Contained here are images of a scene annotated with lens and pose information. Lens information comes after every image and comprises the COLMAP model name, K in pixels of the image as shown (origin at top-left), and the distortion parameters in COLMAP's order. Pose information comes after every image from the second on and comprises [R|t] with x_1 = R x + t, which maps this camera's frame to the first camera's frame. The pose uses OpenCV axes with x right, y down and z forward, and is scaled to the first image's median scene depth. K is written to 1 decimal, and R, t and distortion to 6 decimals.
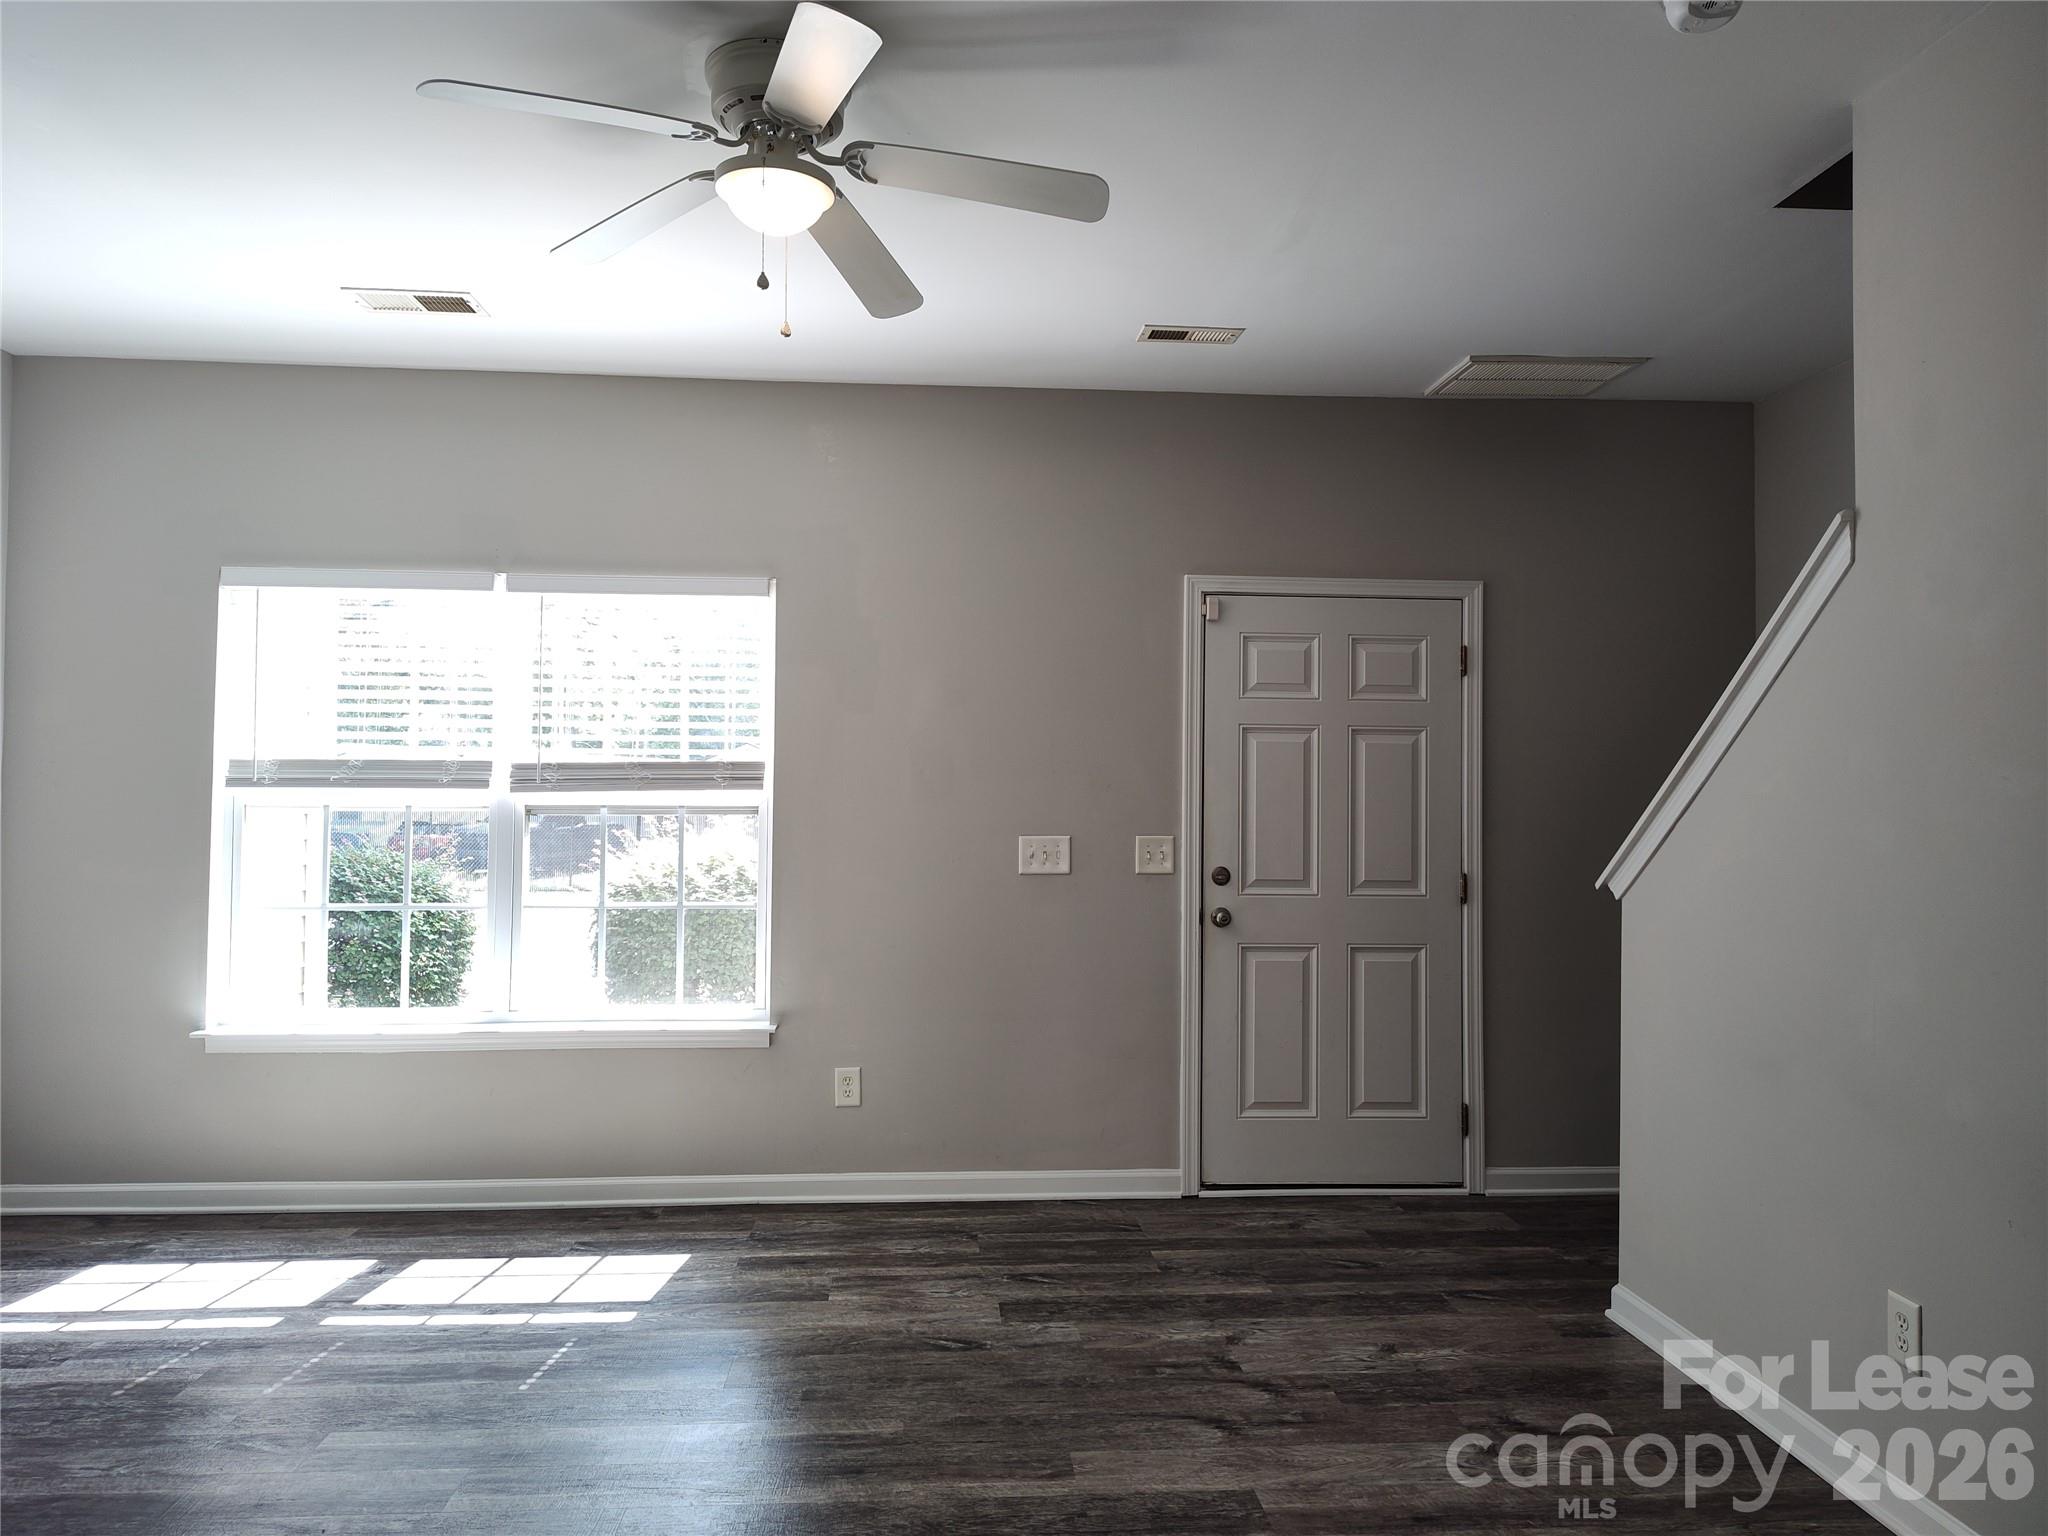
lens RADIAL K [[1440.0, 0, 1013.2], [0, 1440.0, 782.3], [0, 0, 1]] dist [-0.009319, -0.002867]
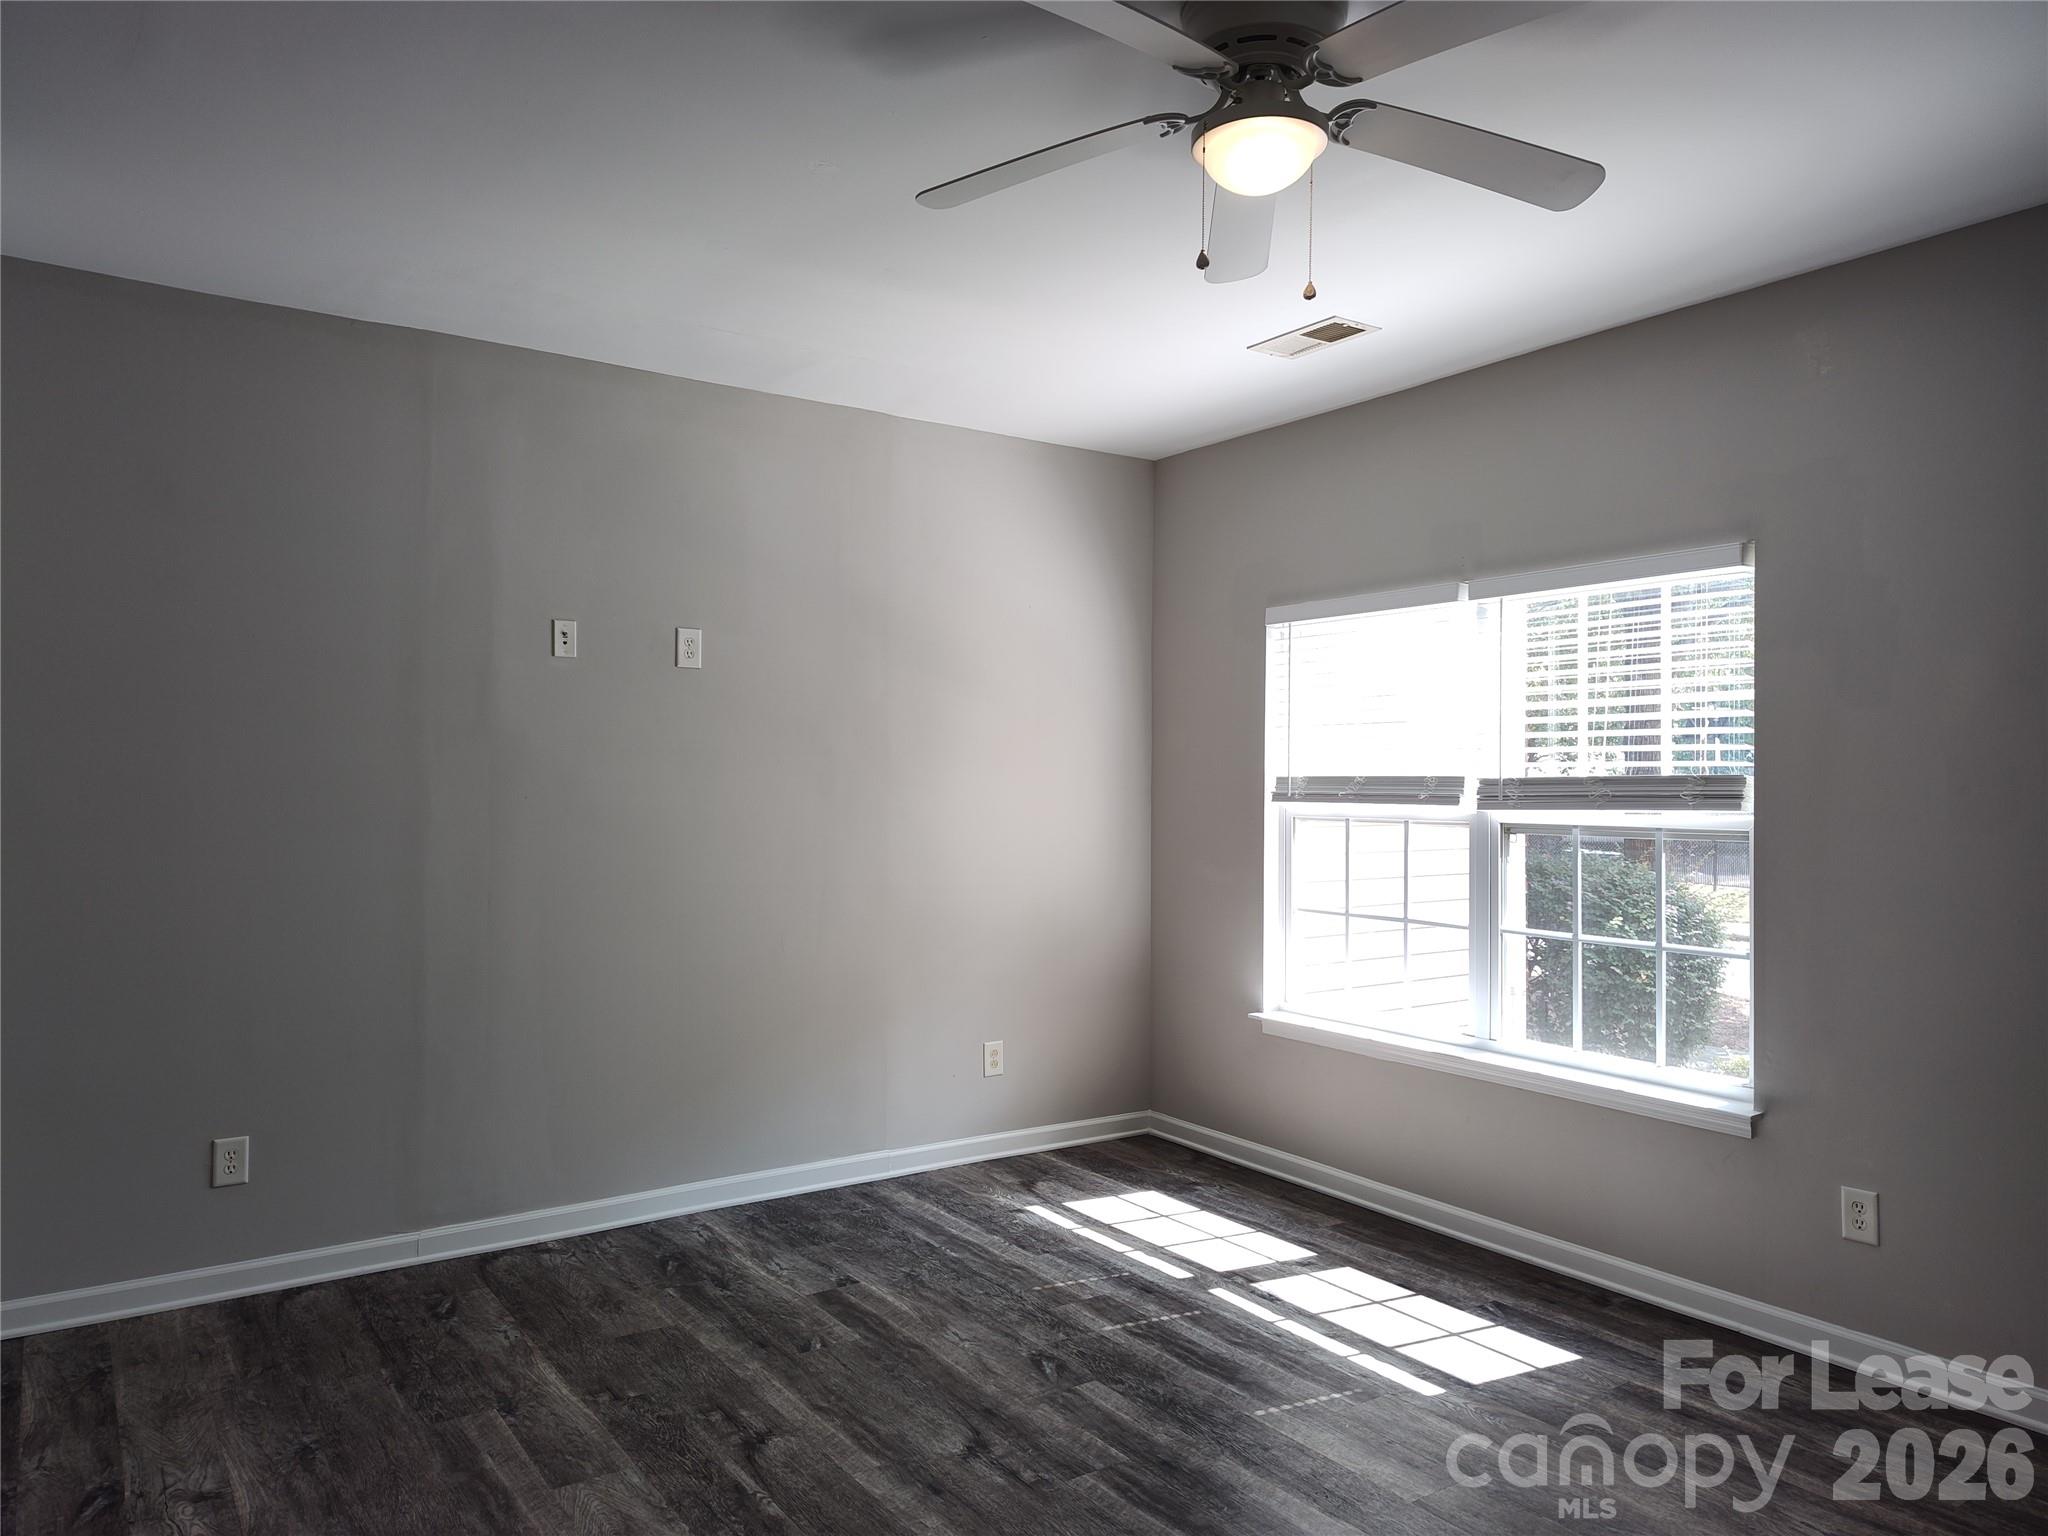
lens RADIAL K [[1392.5, 0, 1023.0], [0, 1392.5, 788.8], [0, 0, 1]] dist [0.057637, -0.060300]
pose [[0.490600, 0.001328, -0.871384, 0.327232], [0.001178, 0.999997, 0.002187, -0.009566], [0.871384, -0.002099, 0.490597, 0.293205]]
